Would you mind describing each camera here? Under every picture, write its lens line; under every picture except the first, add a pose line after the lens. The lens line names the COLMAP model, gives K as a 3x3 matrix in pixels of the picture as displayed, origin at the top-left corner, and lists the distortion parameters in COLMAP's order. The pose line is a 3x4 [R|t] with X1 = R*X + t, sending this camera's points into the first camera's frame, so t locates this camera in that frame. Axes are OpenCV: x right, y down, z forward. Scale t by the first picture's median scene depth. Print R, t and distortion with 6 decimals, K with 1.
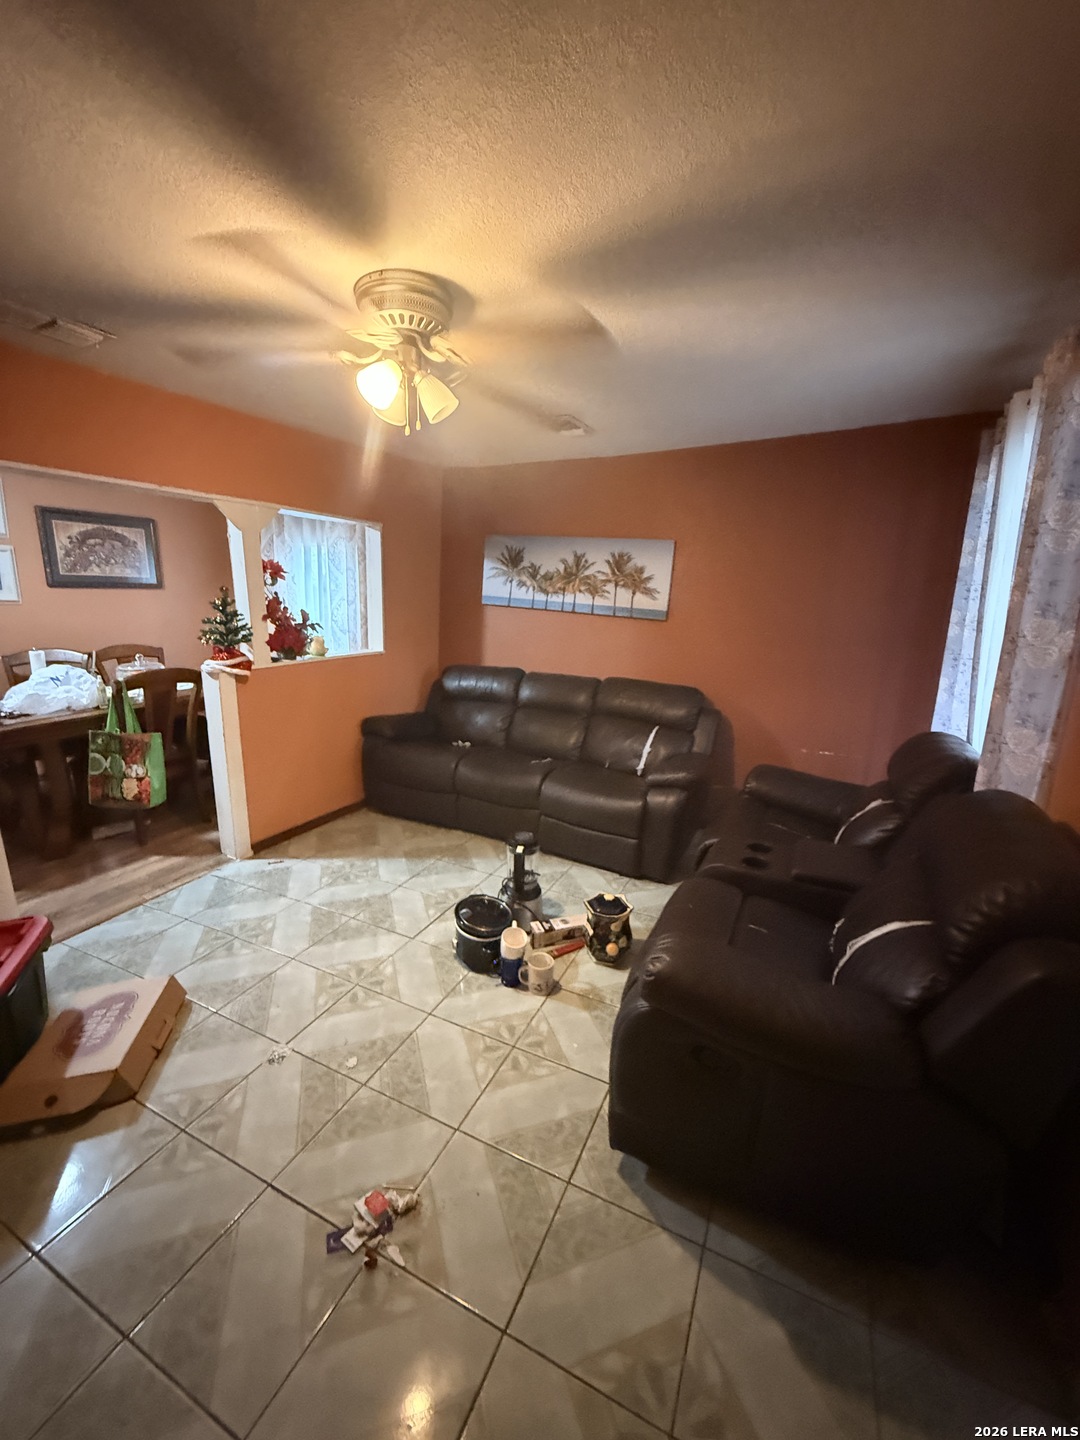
lens RADIAL K [[570.3, 0, 539.5], [0, 570.3, 719.8], [0, 0, 1]] dist [-0.001689, -0.000881]
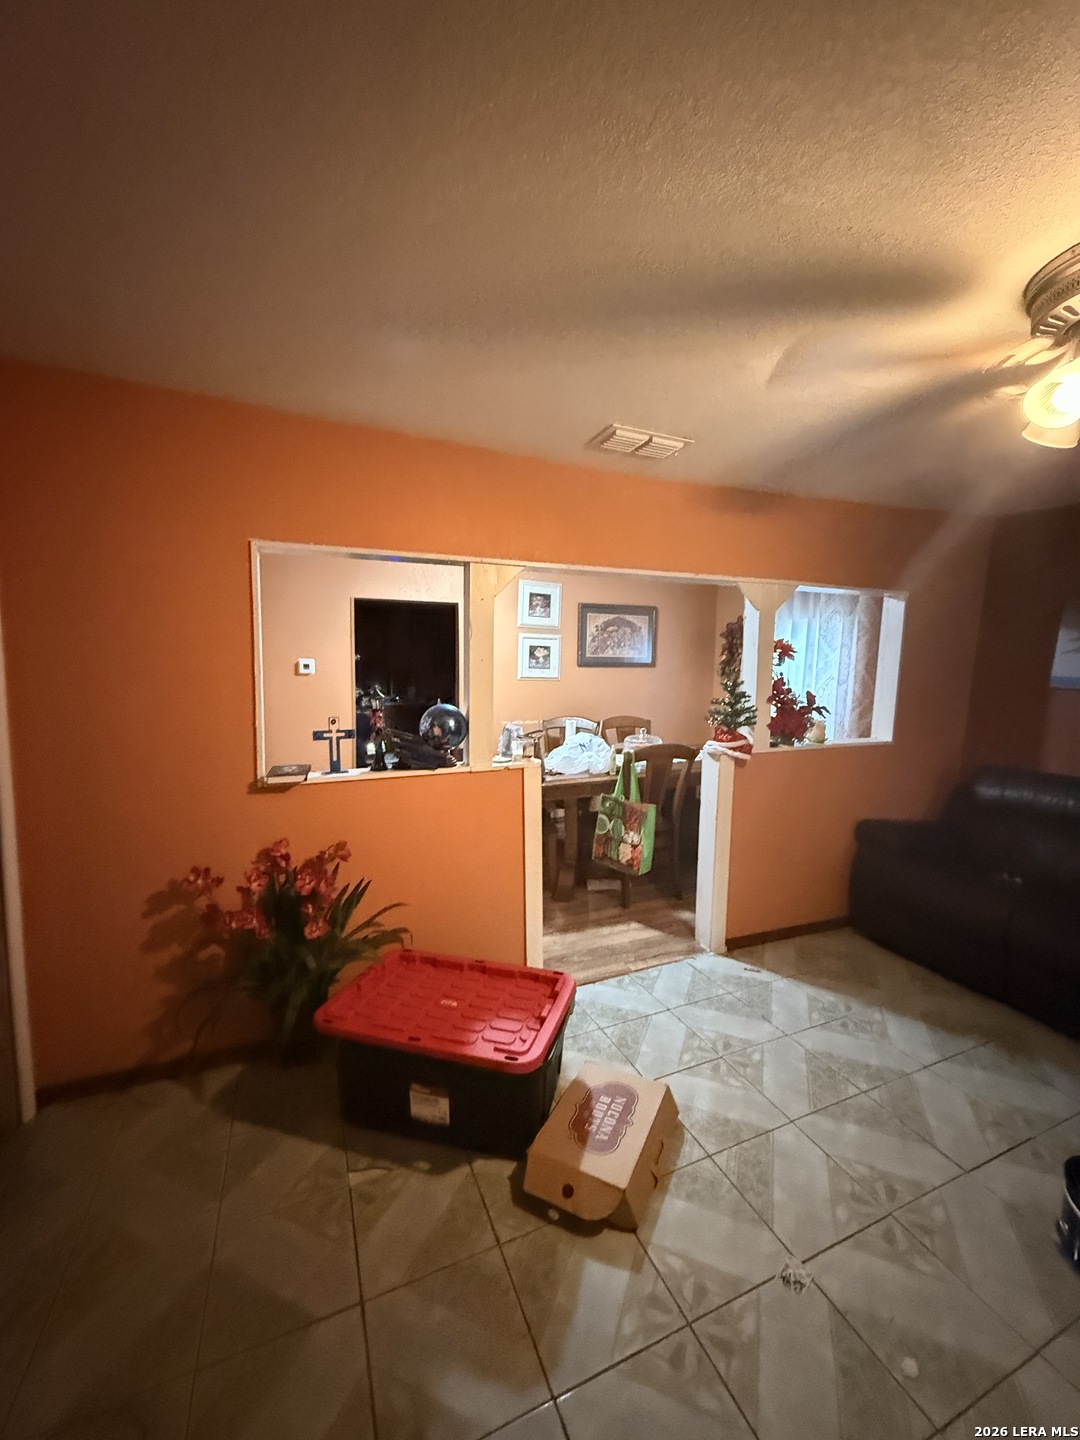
lens RADIAL K [[570.3, 0, 538.7], [0, 570.3, 719.7], [0, 0, 1]] dist [-0.001689, -0.000881]
pose [[0.749767, 0.057623, -0.659189, -0.146225], [-0.140574, 0.987332, -0.073582, -0.024047], [0.646598, 0.147834, 0.748369, 0.057226]]
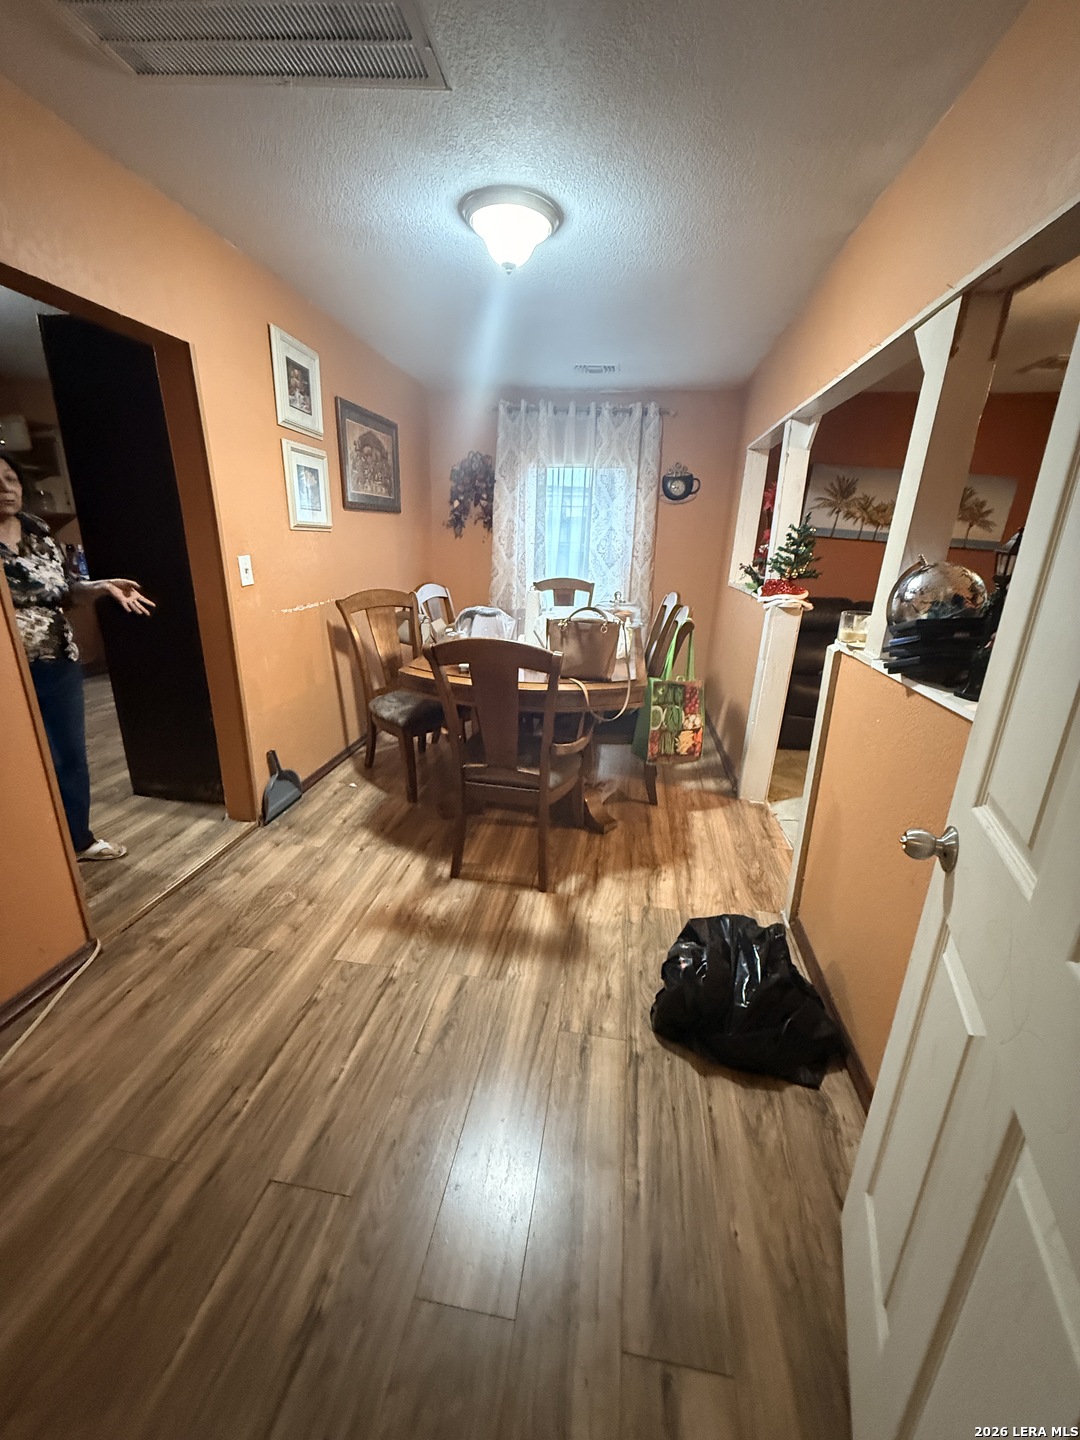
lens RADIAL K [[570.3, 0, 546.6], [0, 570.3, 717.5], [0, 0, 1]] dist [-0.001689, -0.000881]
pose [[0.946544, -0.093179, 0.308824, -1.170411], [0.061303, 0.991885, 0.111381, -0.030398], [-0.316696, -0.086495, 0.944575, 0.216174]]
